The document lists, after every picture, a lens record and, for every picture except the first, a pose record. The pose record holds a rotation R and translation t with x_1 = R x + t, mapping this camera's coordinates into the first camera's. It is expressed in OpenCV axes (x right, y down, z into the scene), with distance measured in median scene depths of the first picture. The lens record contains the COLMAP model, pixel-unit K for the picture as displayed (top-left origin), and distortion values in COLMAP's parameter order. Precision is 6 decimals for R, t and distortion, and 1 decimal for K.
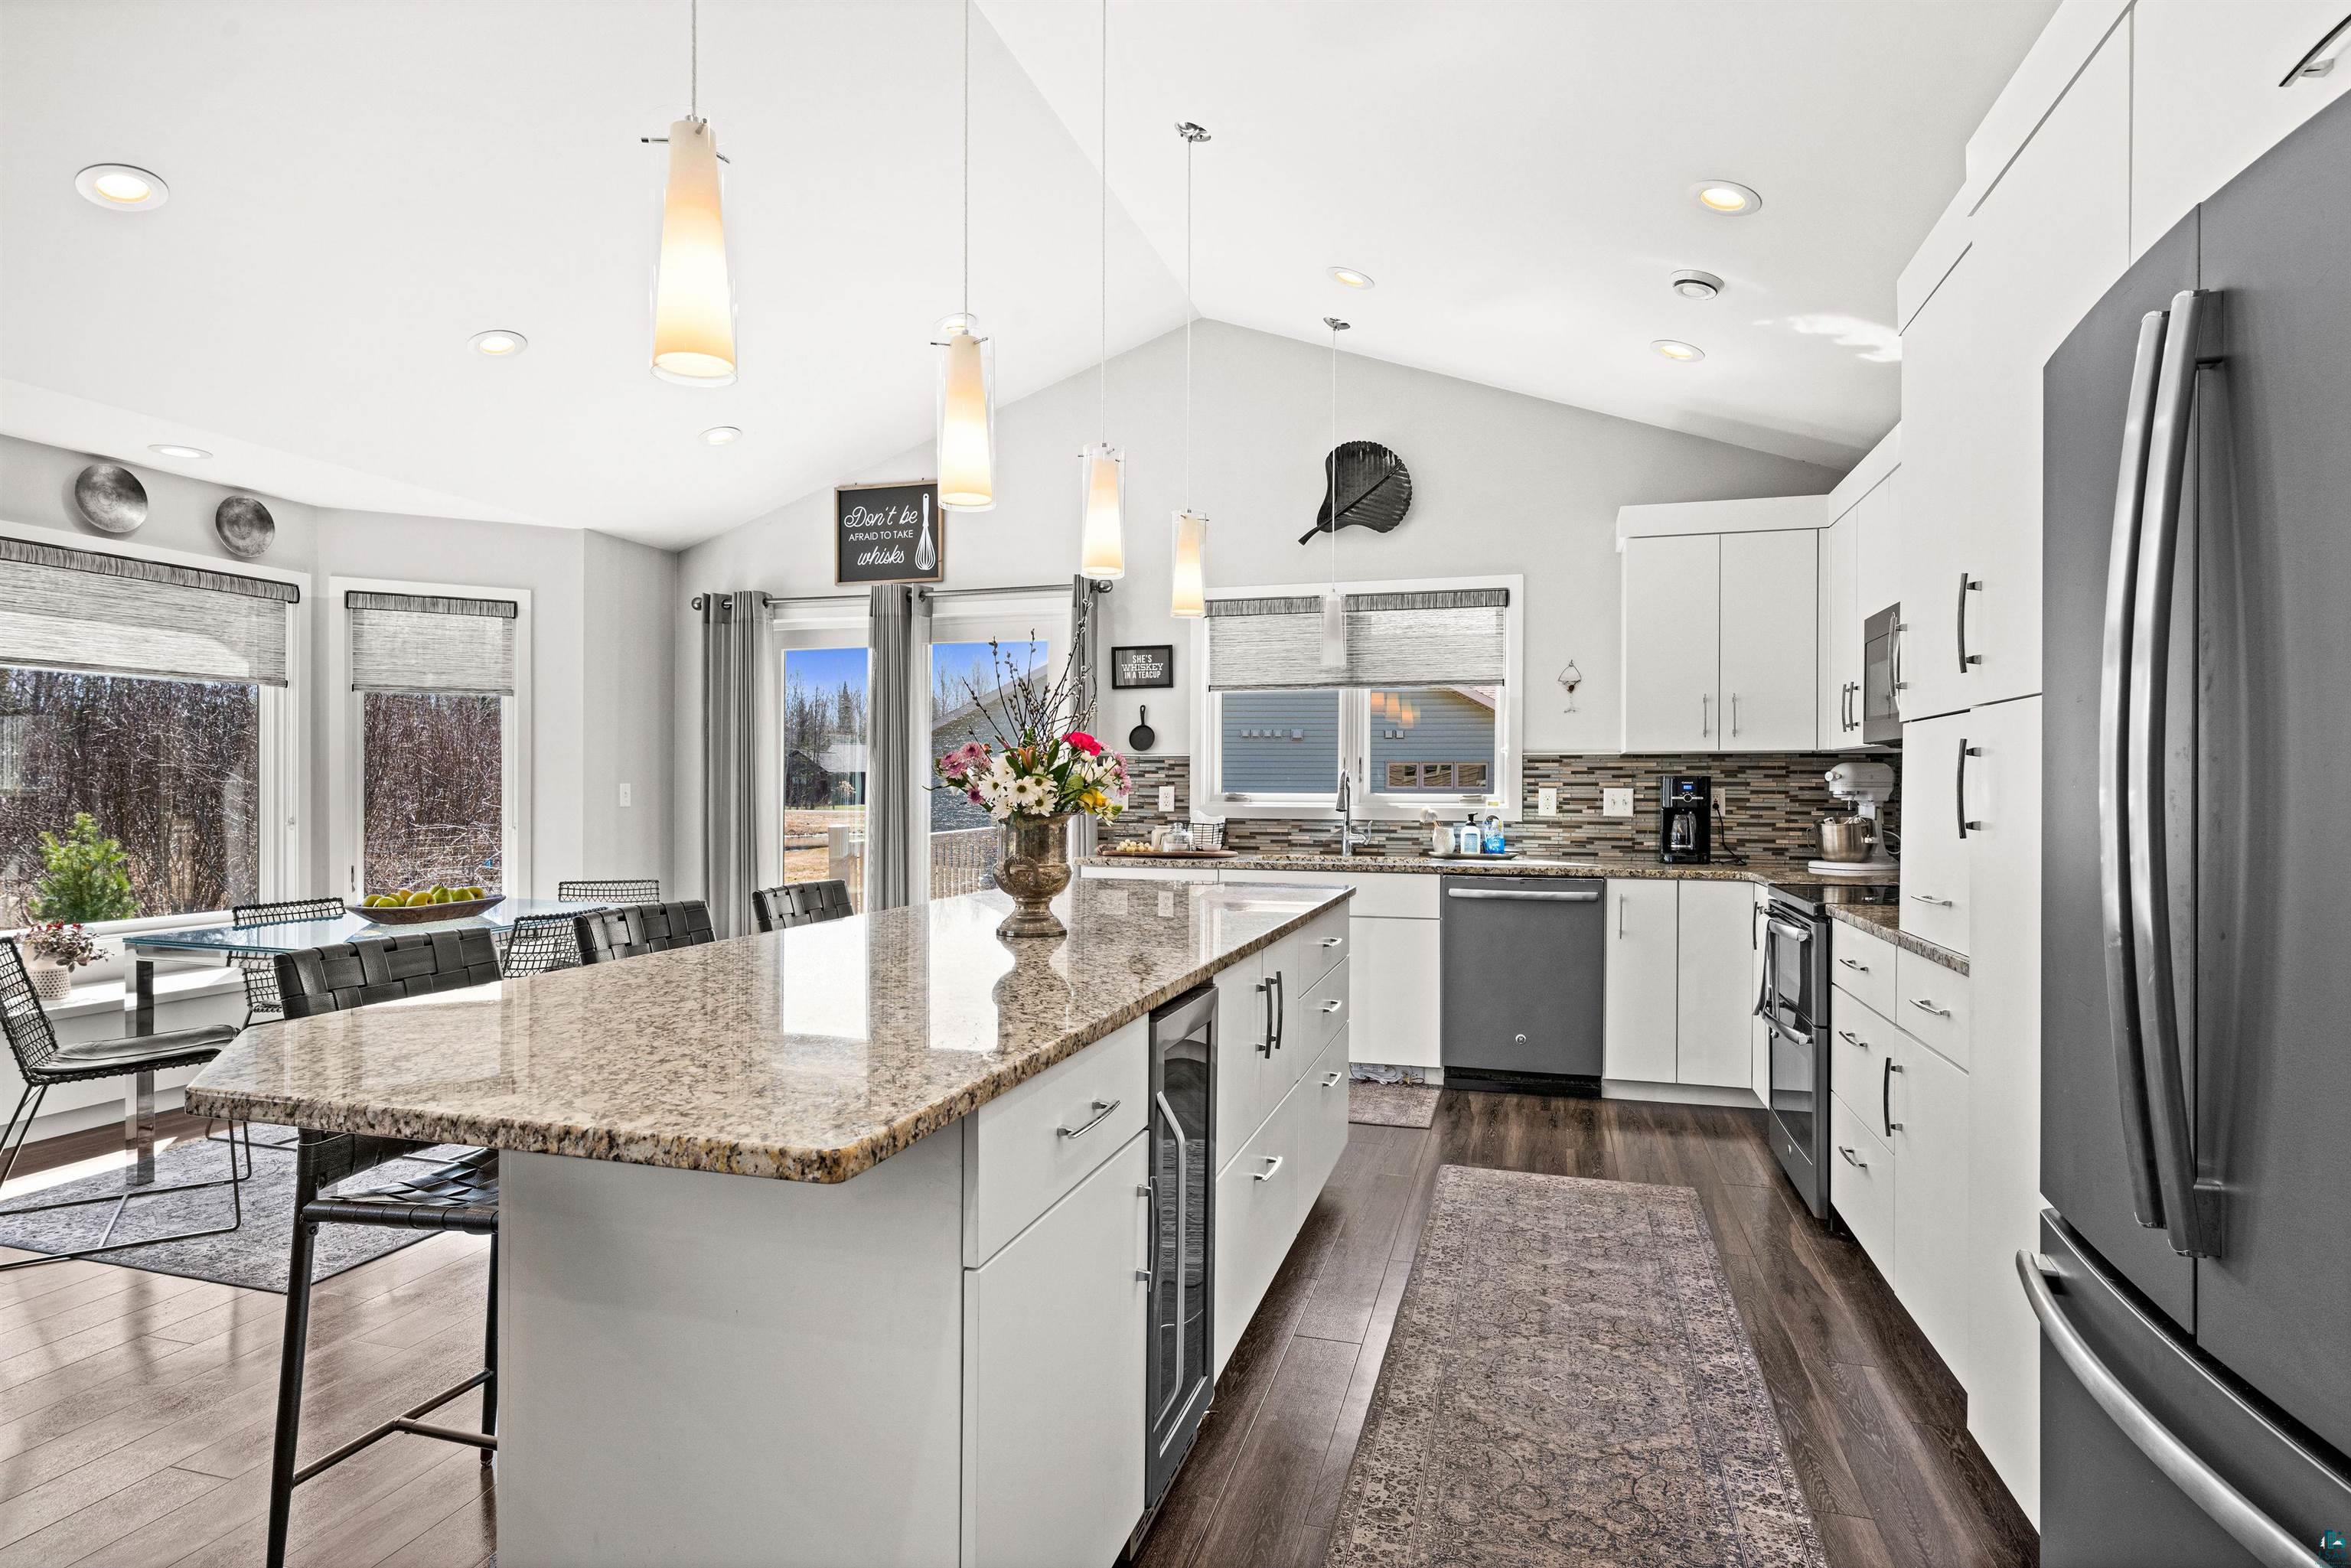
lens RADIAL K [[1264.5, 0, 1164.8], [0, 1264.5, 791.2], [0, 0, 1]] dist [-0.001560, 0.001647]
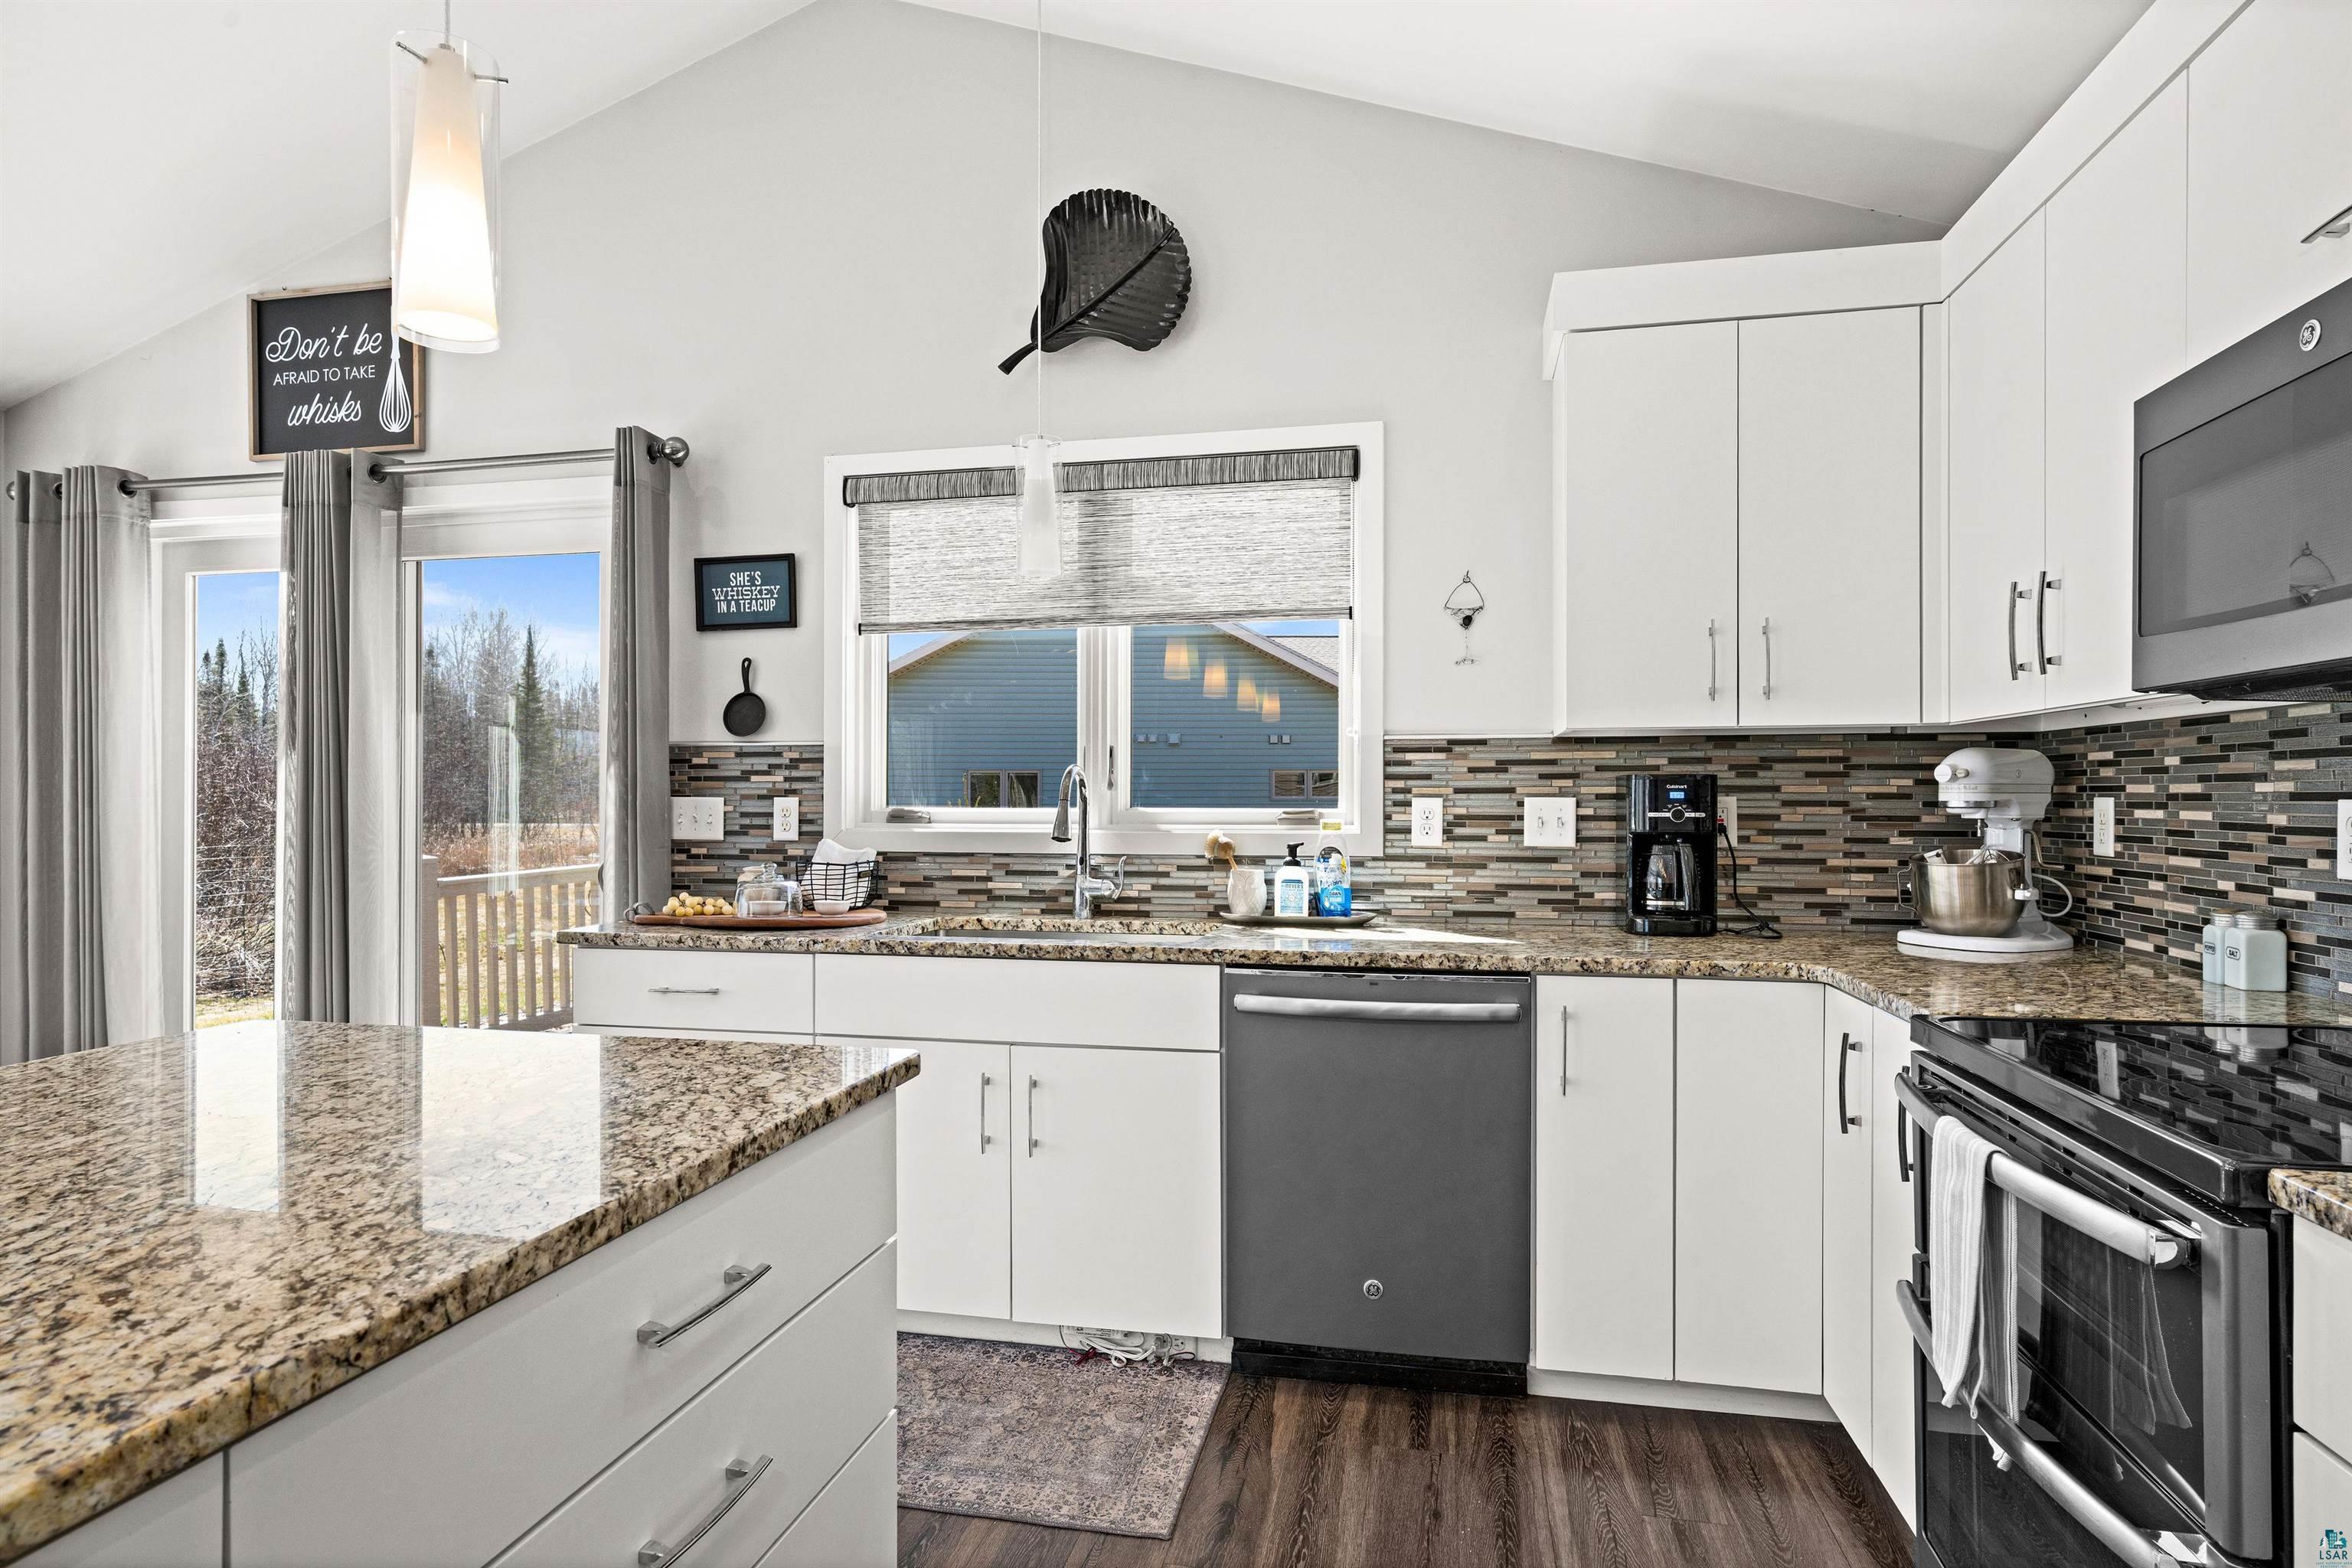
lens RADIAL K [[1265.1, 0, 1168.1], [0, 1265.1, 794.5], [0, 0, 1]] dist [-0.001560, 0.001647]
pose [[0.997196, -0.003737, 0.074739, 0.143671], [0.004199, 0.999973, -0.006027, -0.000925], [-0.074714, 0.006324, 0.997185, 0.440385]]
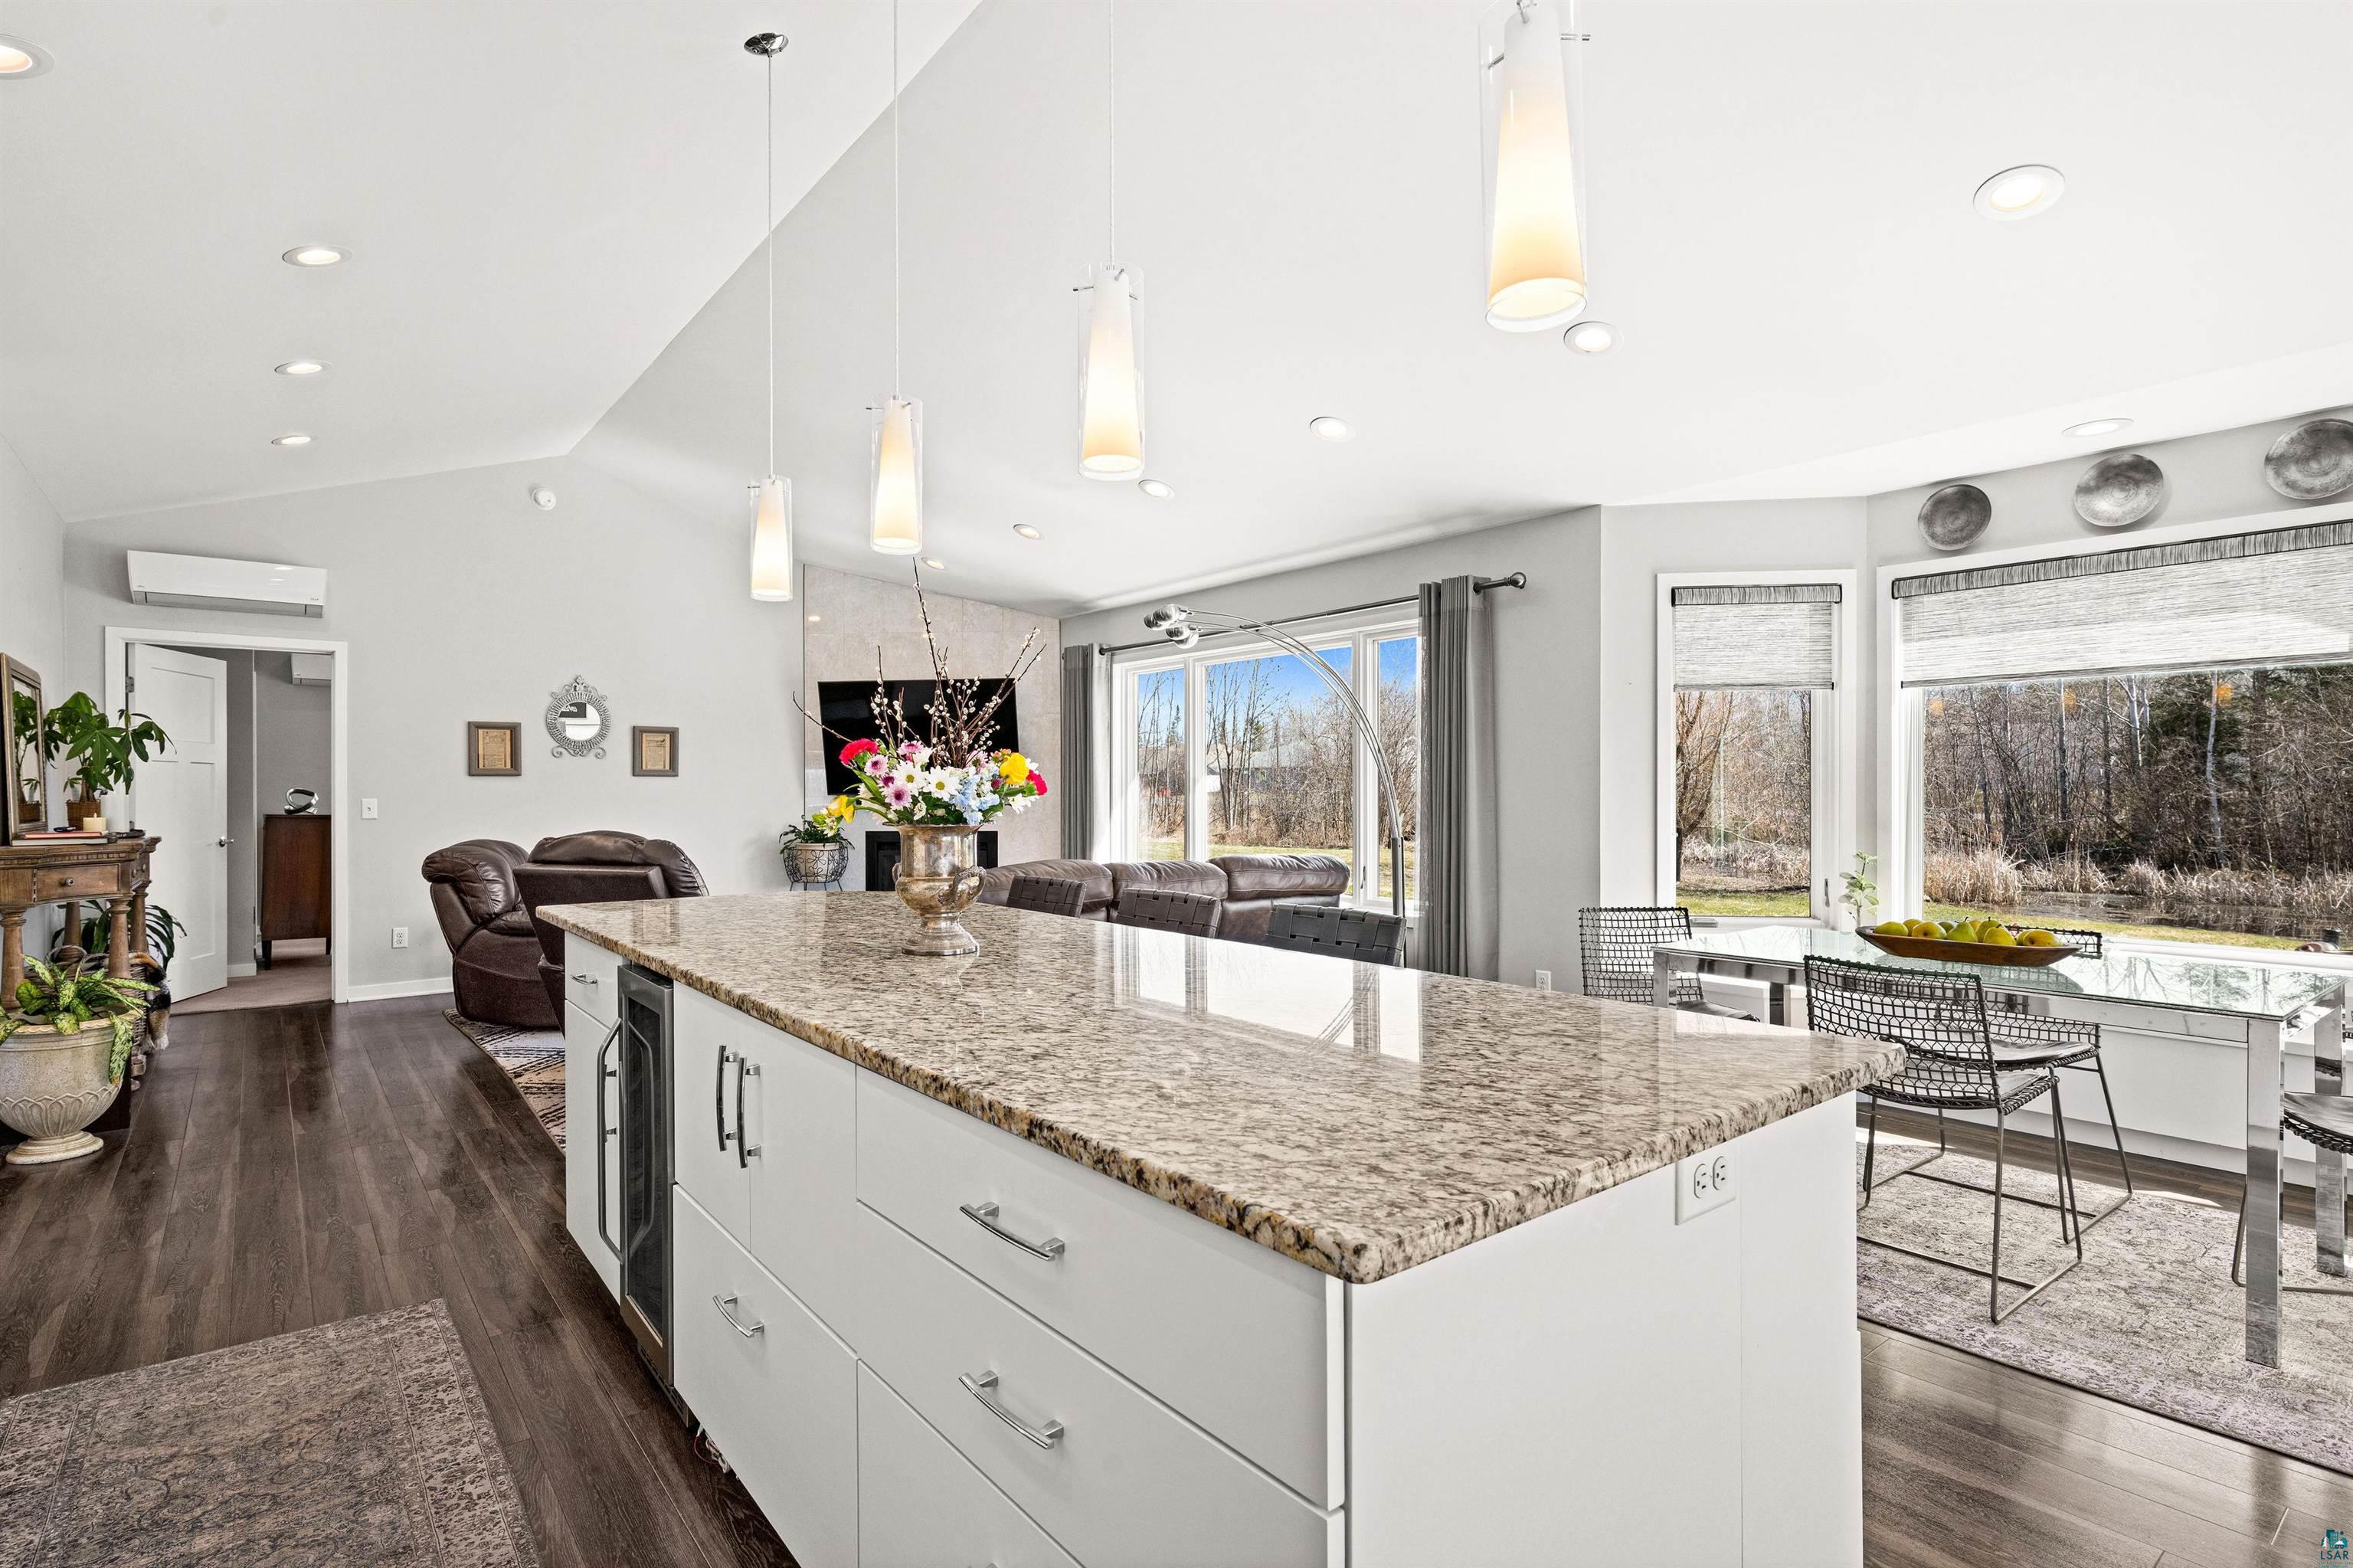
lens RADIAL K [[1144.6, 0, 1168.6], [0, 1144.6, 794.7], [0, 0, 1]] dist [0.010318, 0.001393]
pose [[-0.572553, 0.000942, -0.819867, 0.249043], [-0.001543, 0.999996, 0.002227, -0.003755], [0.819866, 0.002541, -0.572549, 0.809688]]
